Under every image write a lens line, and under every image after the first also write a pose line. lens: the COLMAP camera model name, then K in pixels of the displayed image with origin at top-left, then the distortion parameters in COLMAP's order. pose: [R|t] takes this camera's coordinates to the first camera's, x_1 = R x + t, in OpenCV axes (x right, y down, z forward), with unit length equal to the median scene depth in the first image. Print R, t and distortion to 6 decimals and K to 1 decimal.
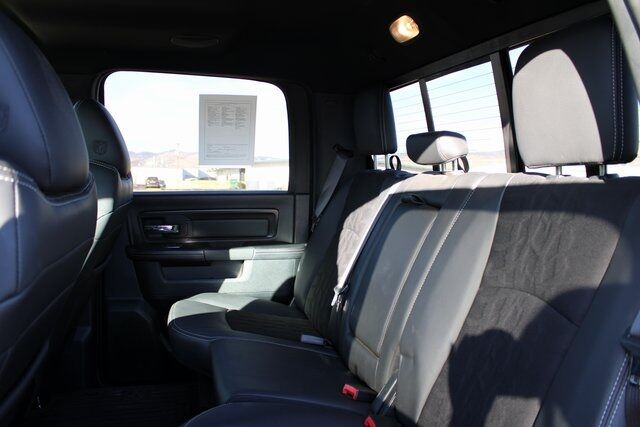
lens RADIAL K [[544.9, 0, 320.0], [0, 544.9, 213.5], [0, 0, 1]] dist [-0.078905, 0.002795]
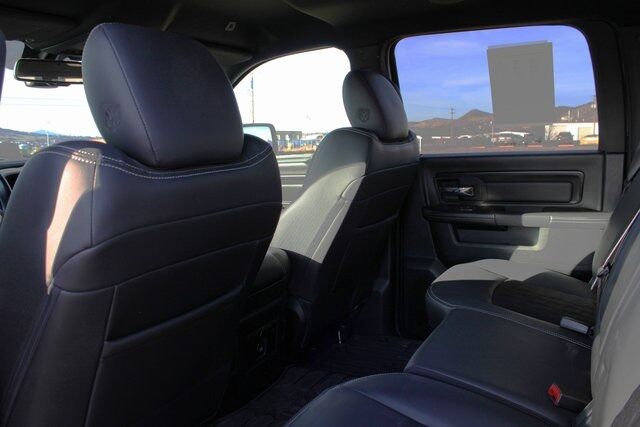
lens RADIAL K [[538.1, 0, 320.0], [0, 538.1, 213.5], [0, 0, 1]] dist [-0.005671, -0.001497]
pose [[0.784589, 0.047686, -0.618180, 0.127705], [0.000113, 0.997027, 0.077053, -0.006836], [0.620016, -0.060525, 0.782251, 0.065566]]
